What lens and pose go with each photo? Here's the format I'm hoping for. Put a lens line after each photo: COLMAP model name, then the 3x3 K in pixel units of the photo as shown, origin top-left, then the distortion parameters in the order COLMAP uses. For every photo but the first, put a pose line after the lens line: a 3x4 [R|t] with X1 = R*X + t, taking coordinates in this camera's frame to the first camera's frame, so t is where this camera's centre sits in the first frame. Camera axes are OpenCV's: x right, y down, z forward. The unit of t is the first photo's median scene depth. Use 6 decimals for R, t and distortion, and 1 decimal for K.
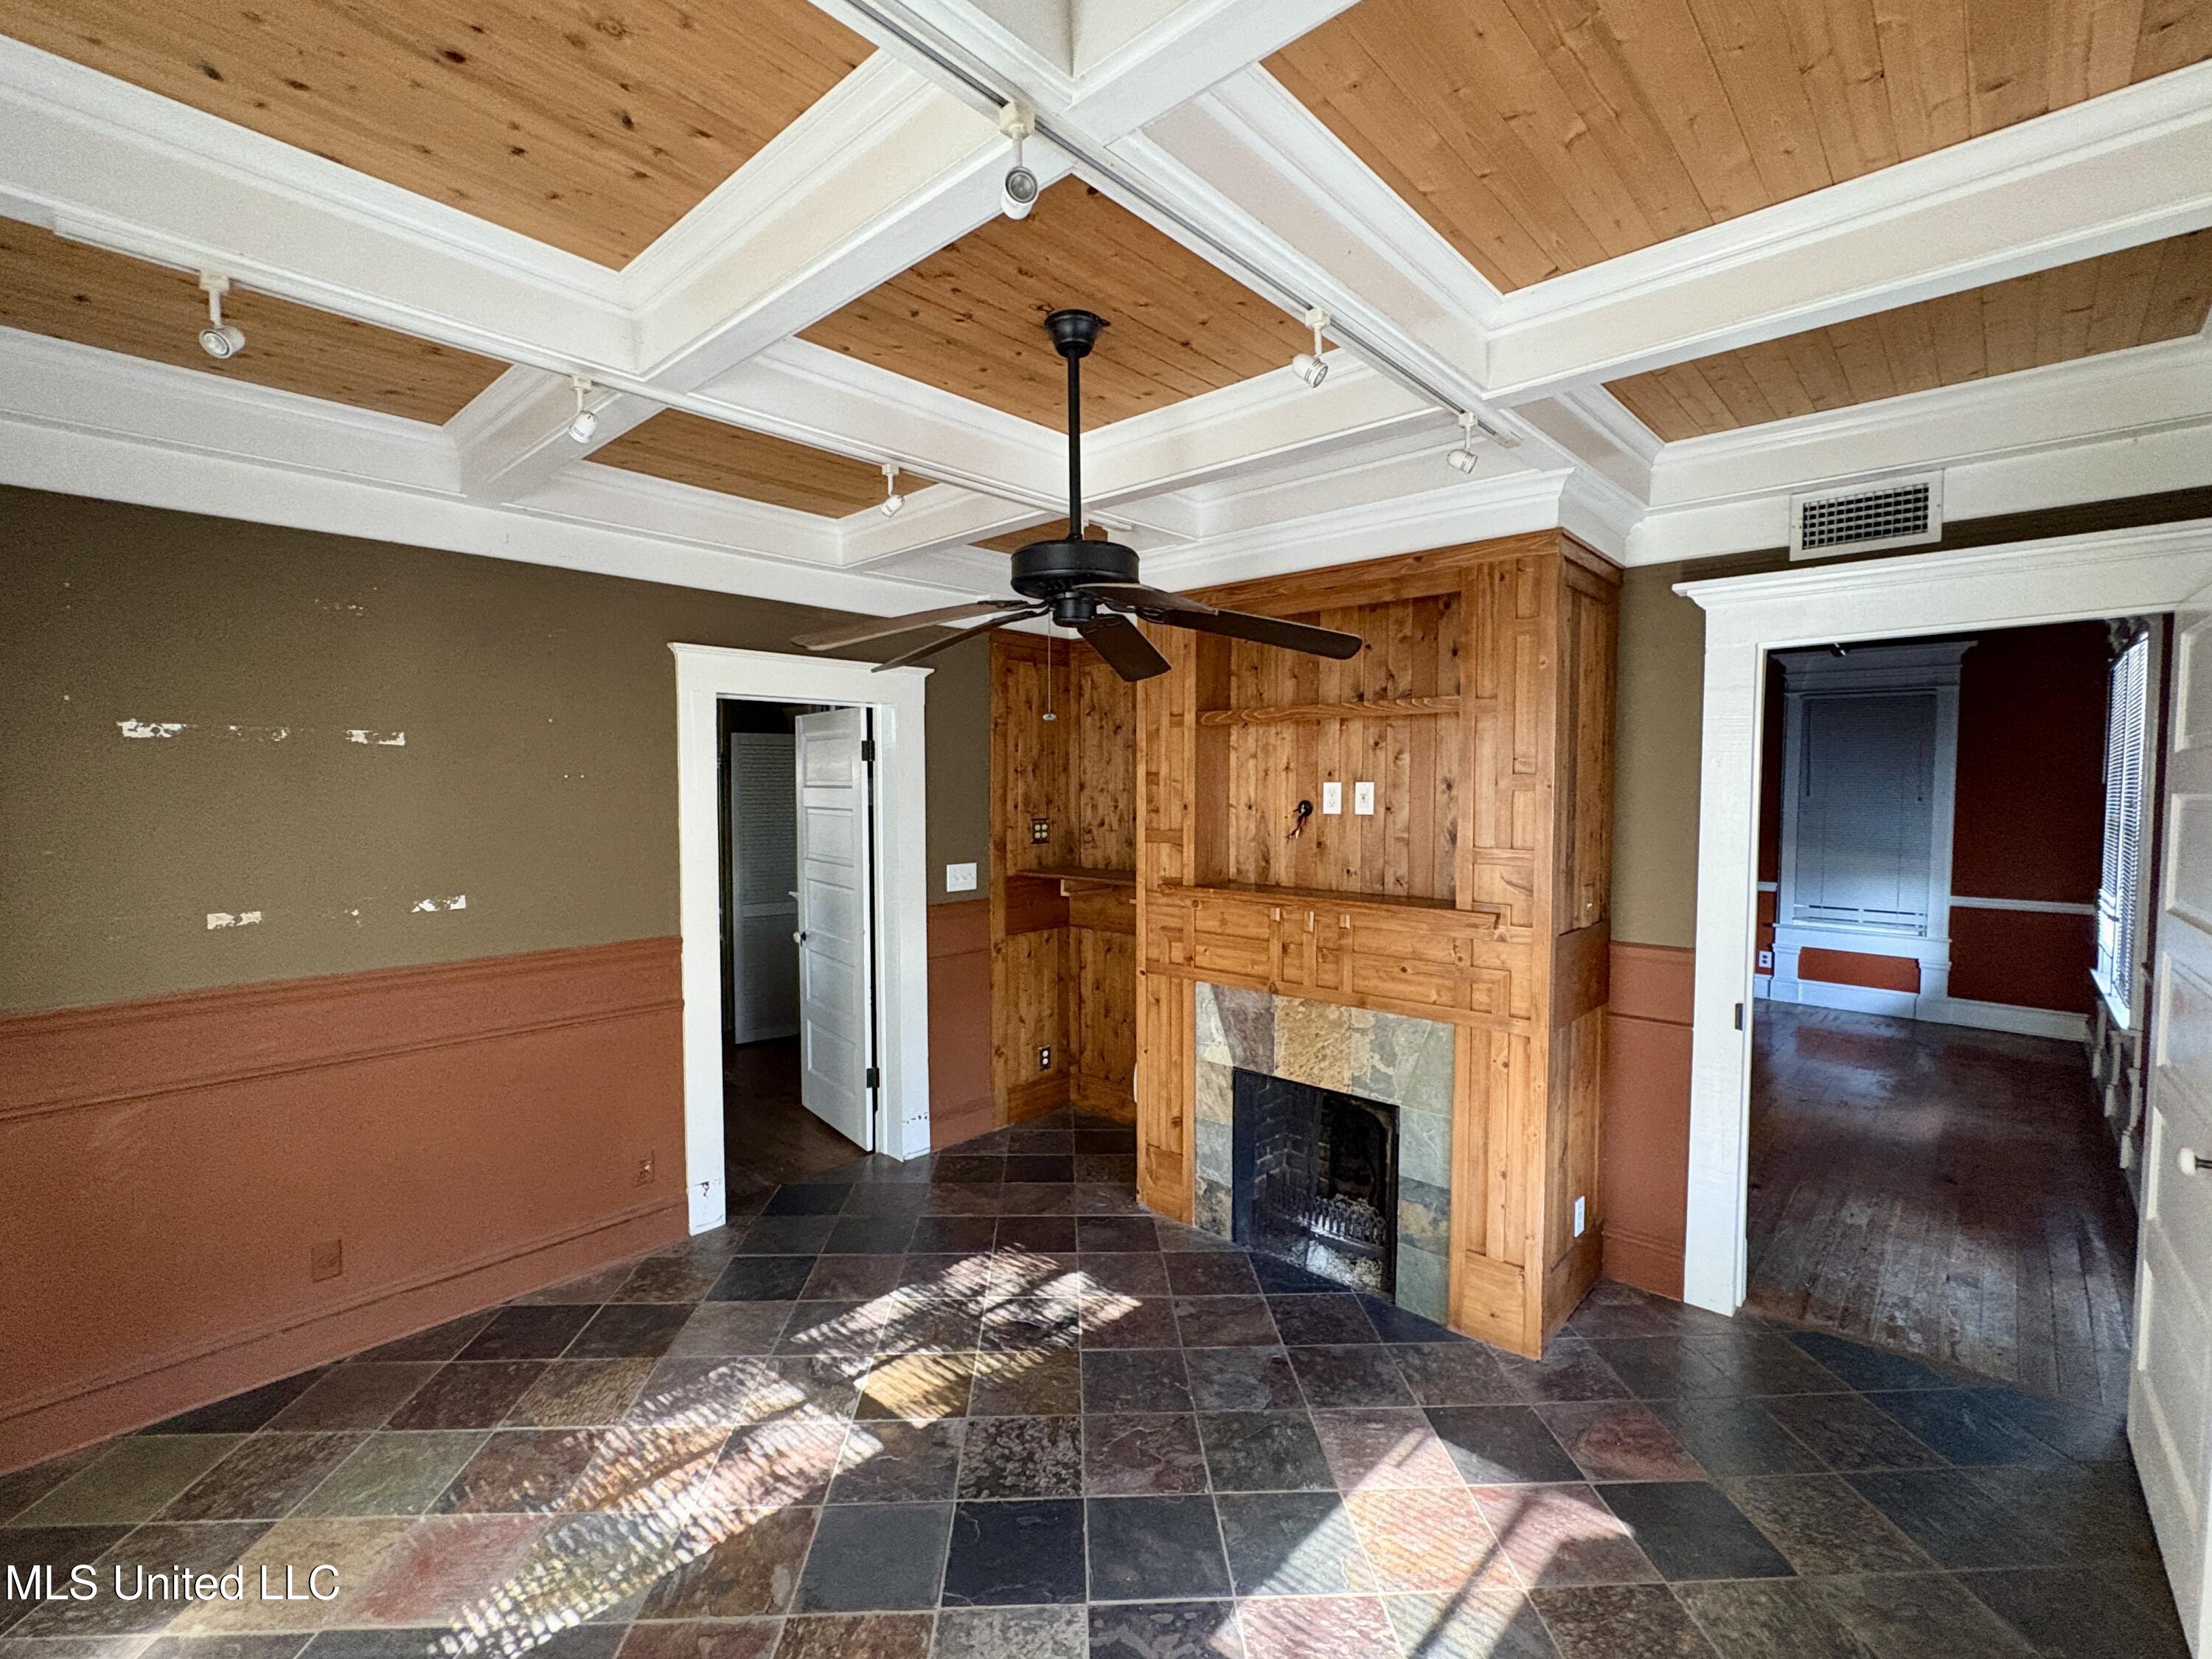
lens RADIAL K [[978.6, 0, 1105.6], [0, 978.6, 830.3], [0, 0, 1]] dist [0.002383, 0.000235]
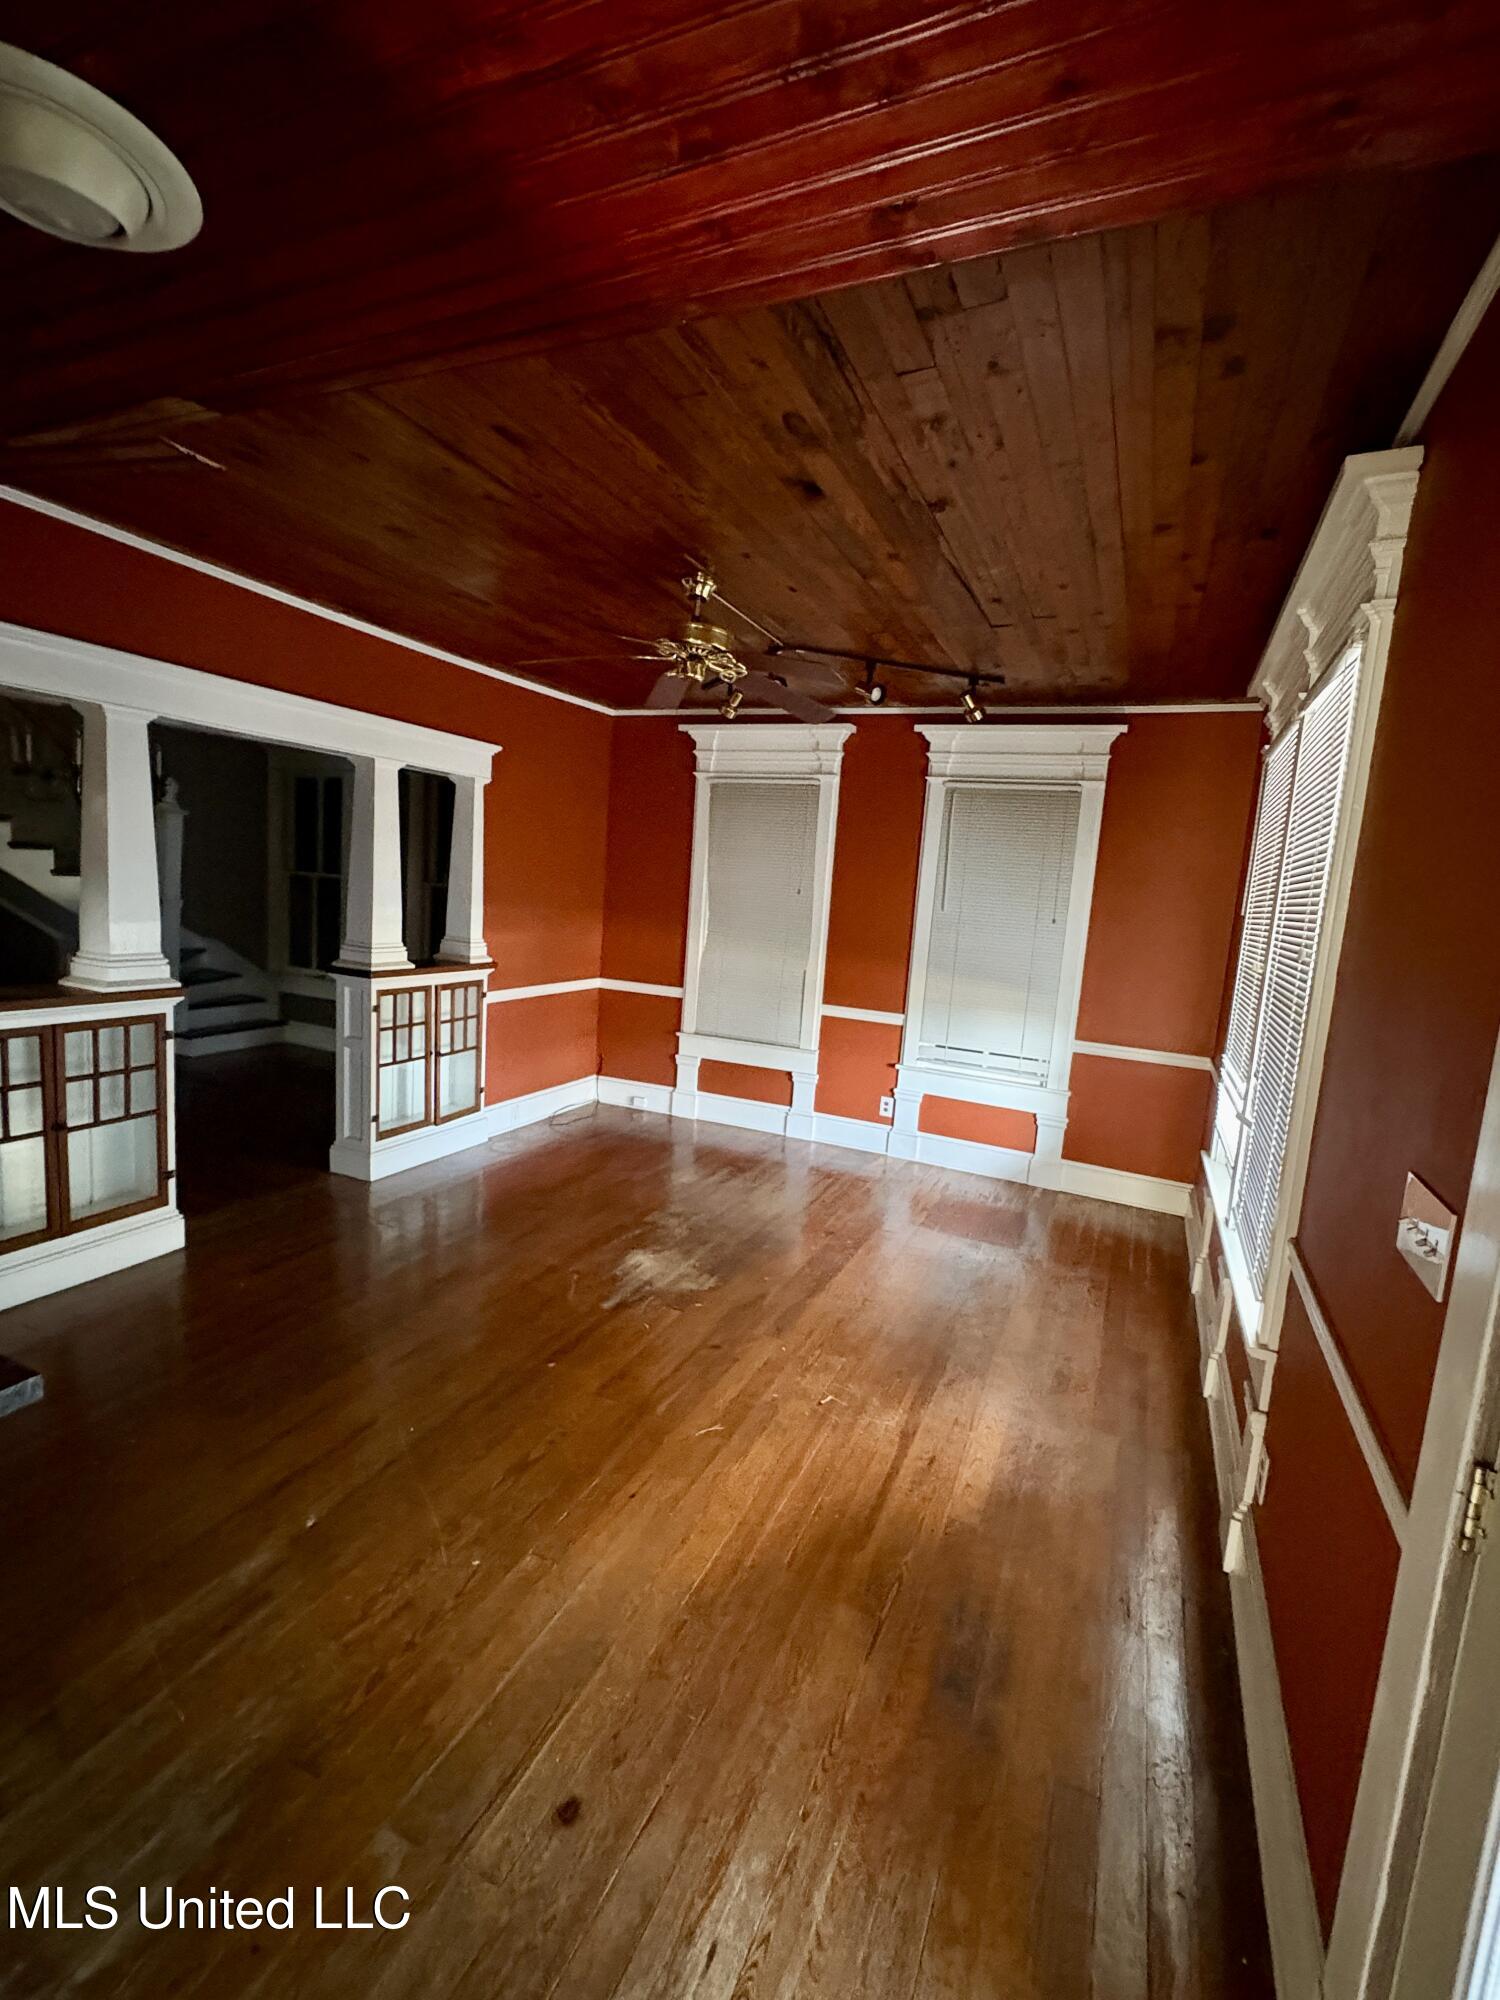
lens RADIAL K [[884.8, 0, 748.5], [0, 884.8, 998.2], [0, 0, 1]] dist [0.002383, 0.000235]
pose [[0.947448, 0.025465, 0.318894, 0.359095], [-0.055759, 0.994714, 0.086229, -0.018088], [-0.315013, -0.099478, 0.943860, 0.381630]]
